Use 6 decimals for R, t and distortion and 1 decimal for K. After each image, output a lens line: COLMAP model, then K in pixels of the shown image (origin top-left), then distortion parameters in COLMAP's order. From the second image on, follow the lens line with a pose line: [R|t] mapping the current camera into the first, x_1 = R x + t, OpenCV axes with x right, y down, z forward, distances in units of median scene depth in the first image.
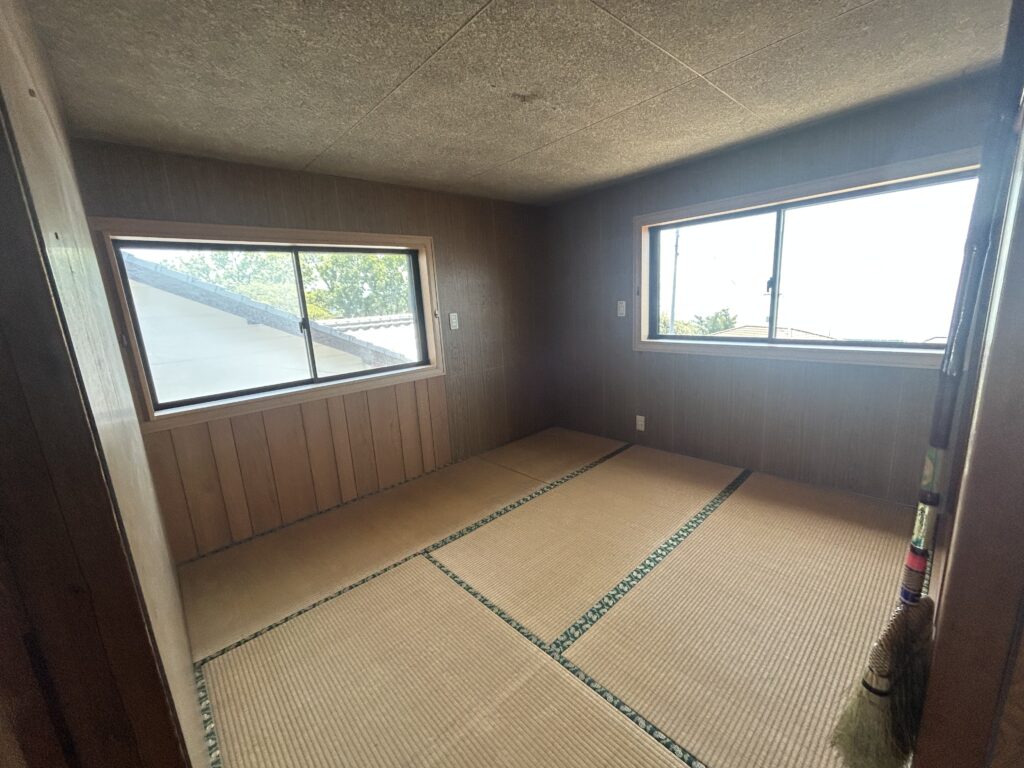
lens RADIAL K [[411.4, 0, 510.3], [0, 411.4, 383.7], [0, 0, 1]] dist [-0.000528, -0.000214]
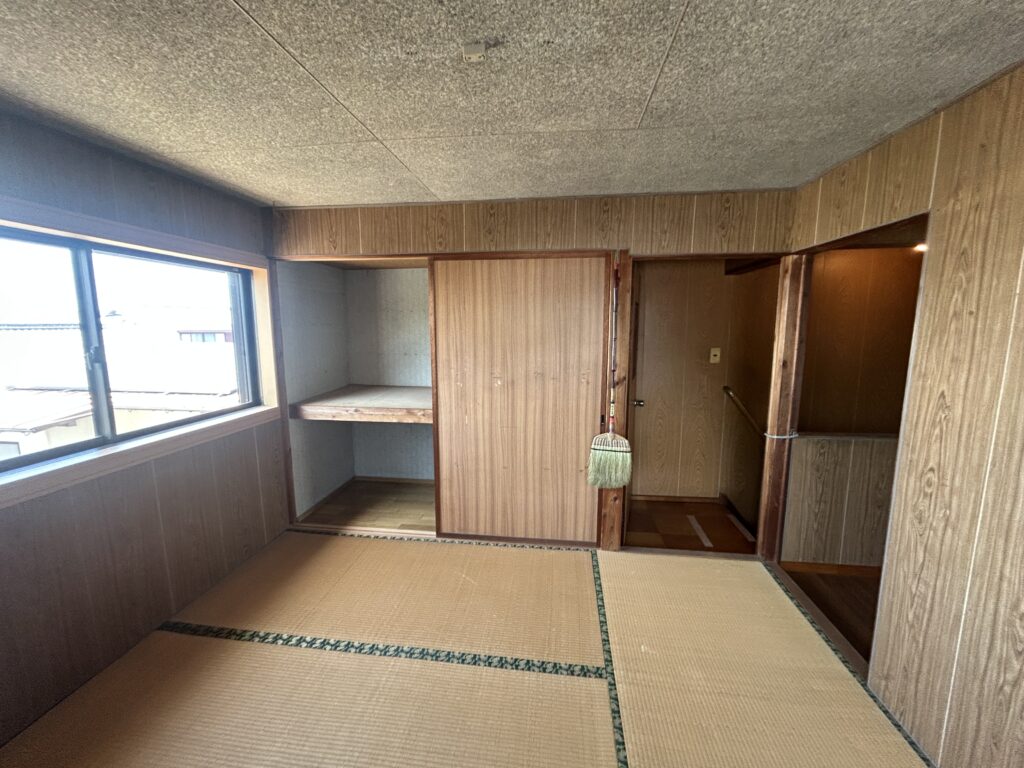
lens RADIAL K [[411.4, 0, 510.3], [0, 411.4, 383.7], [0, 0, 1]] dist [-0.000528, -0.000214]
pose [[-0.647096, -0.049230, 0.760818, -0.464436], [0.194204, 0.954352, 0.226928, -0.347071], [-0.737260, 0.294598, -0.607997, 1.440946]]
